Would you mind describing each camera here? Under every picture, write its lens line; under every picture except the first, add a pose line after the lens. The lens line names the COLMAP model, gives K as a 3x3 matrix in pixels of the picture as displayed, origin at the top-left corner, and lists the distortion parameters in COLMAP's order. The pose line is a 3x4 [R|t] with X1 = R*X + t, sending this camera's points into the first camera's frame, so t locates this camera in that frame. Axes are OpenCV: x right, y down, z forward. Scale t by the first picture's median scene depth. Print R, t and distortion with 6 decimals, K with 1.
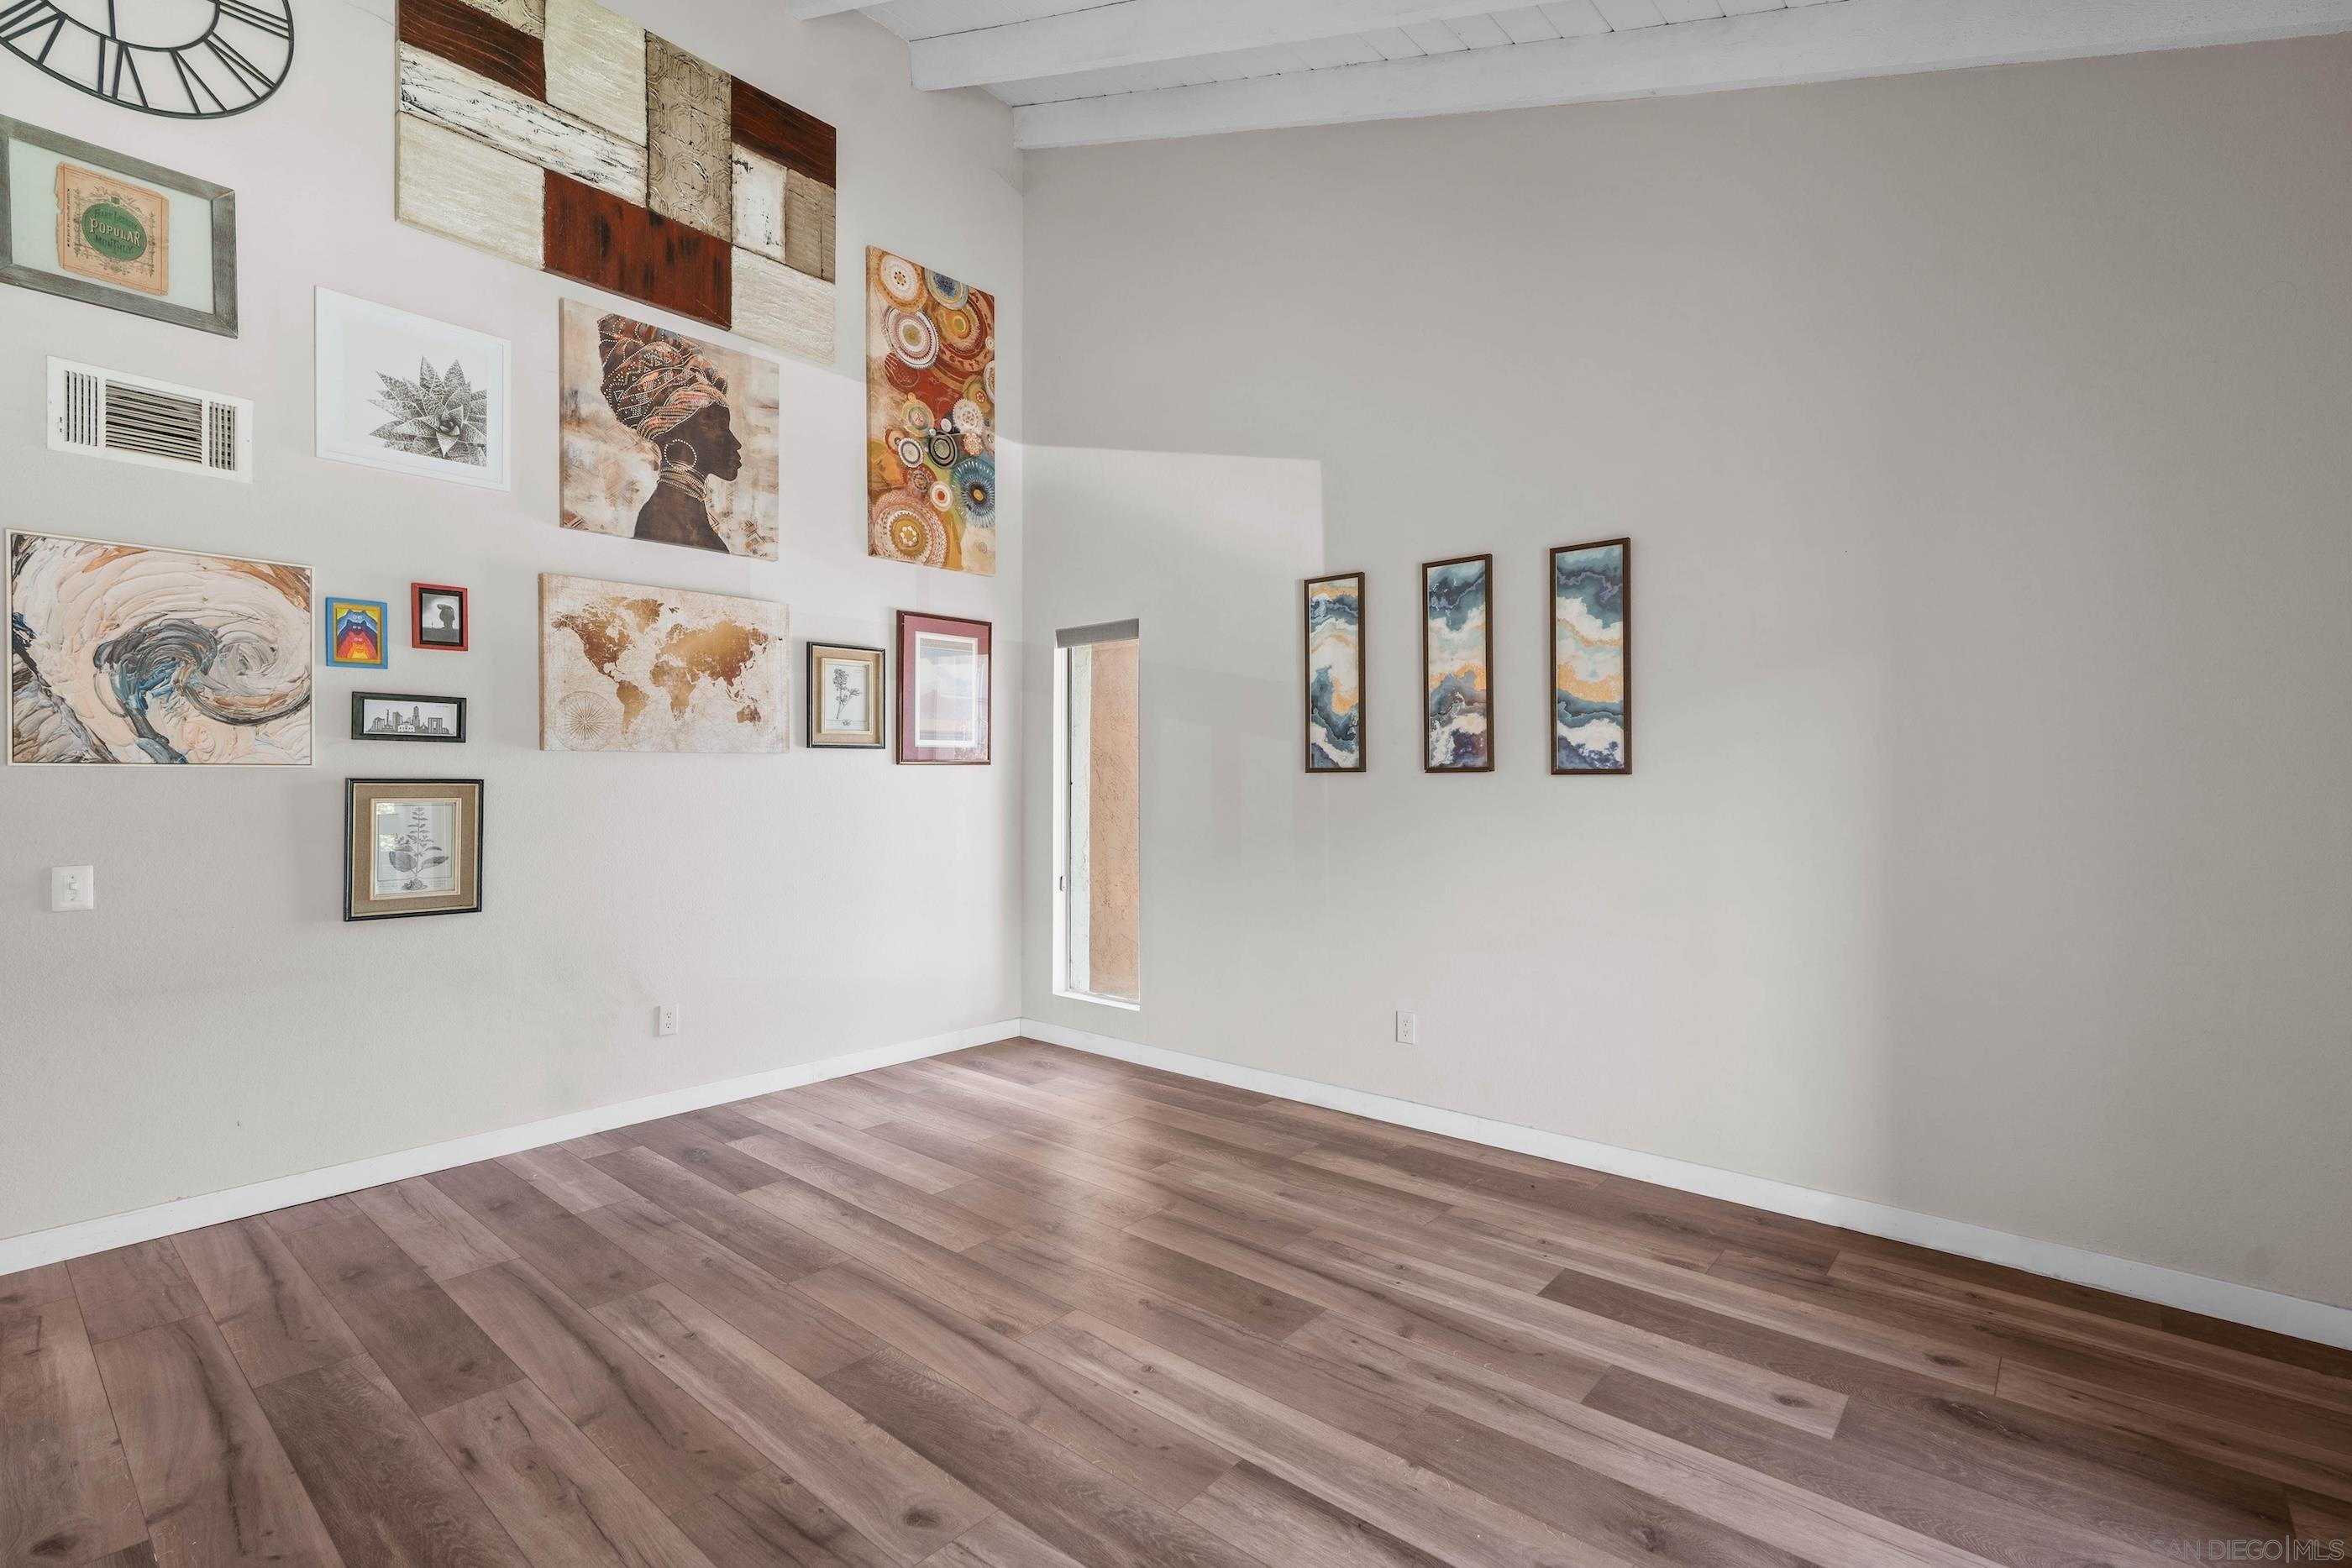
lens RADIAL K [[1077.0, 0, 1183.9], [0, 1077.0, 792.4], [0, 0, 1]] dist [-0.001432, 0.000840]
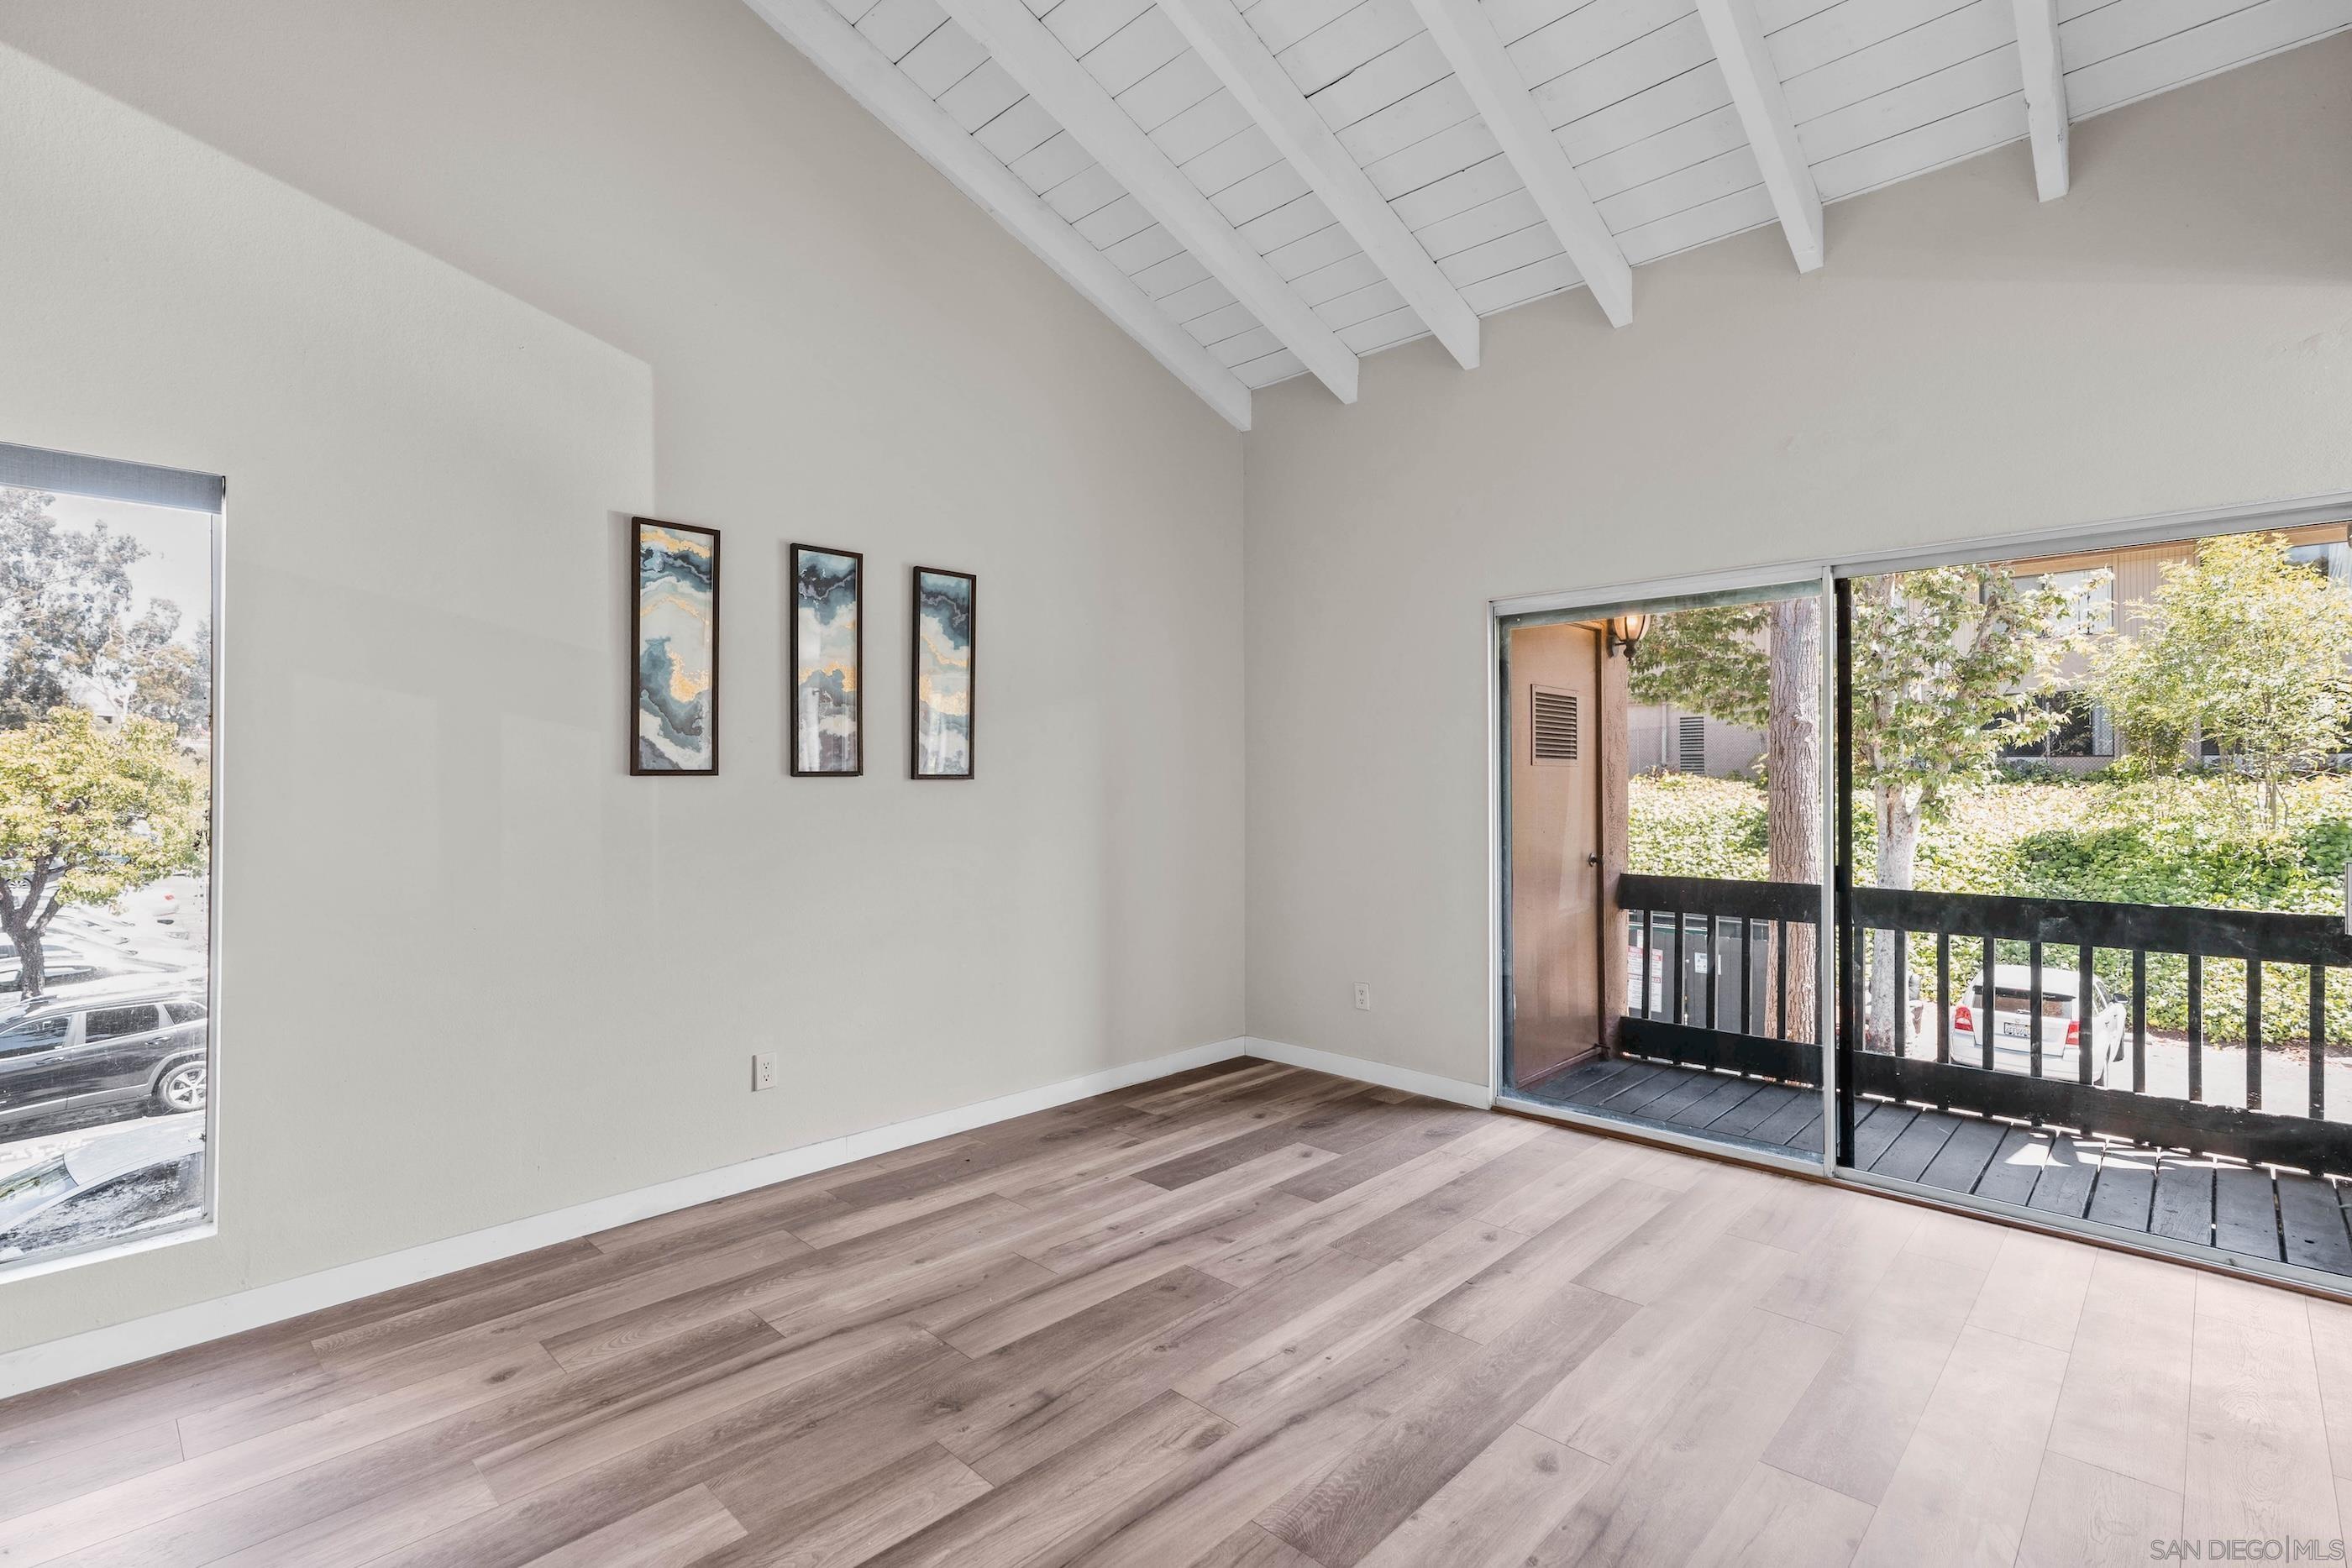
lens RADIAL K [[1092.3, 0, 1176.0], [0, 1092.3, 784.0], [0, 0, 1]] dist [-0.004906, 0.000006]
pose [[0.069465, -0.001795, 0.997583, -0.745937], [0.014776, 0.999891, 0.000770, -0.009378], [-0.997475, 0.014686, 0.069484, 0.703650]]
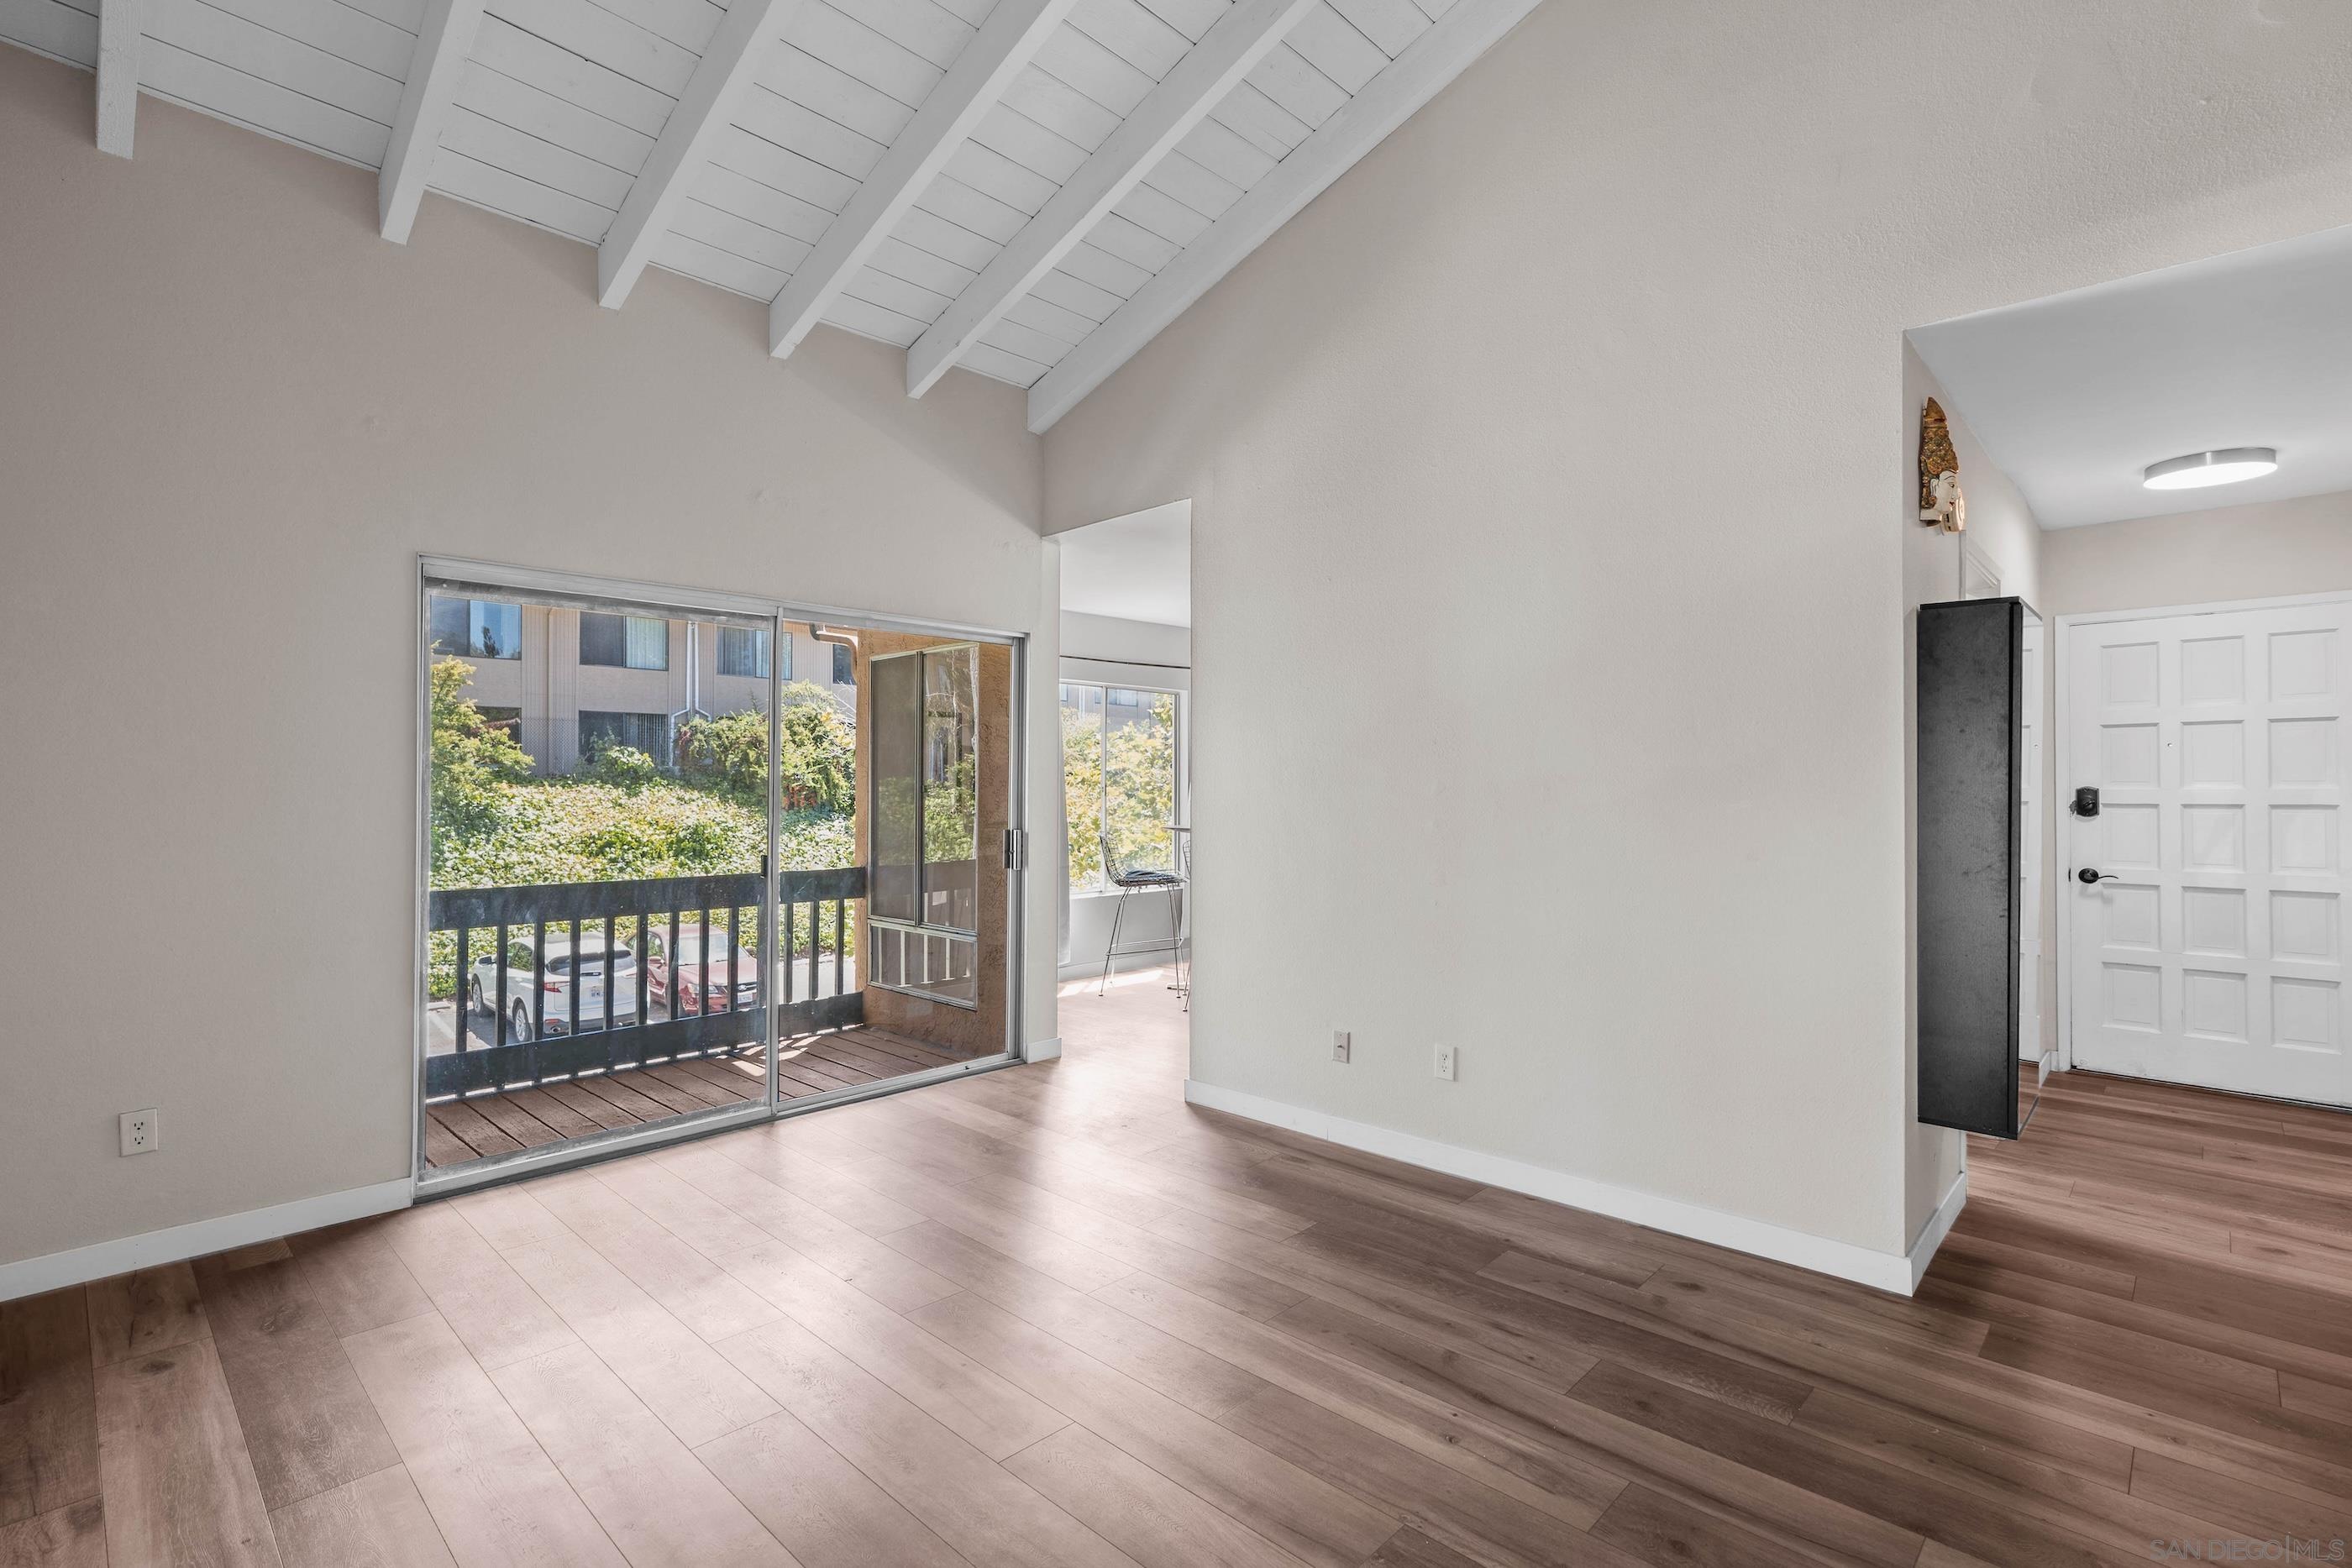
lens RADIAL K [[1092.3, 0, 1176.0], [0, 1092.3, 784.0], [0, 0, 1]] dist [-0.004906, 0.000006]
pose [[-0.998525, -0.003656, 0.054170, -0.206515], [-0.002743, 0.999853, 0.016910, -0.025030], [-0.054224, 0.016736, -0.998389, 1.367337]]
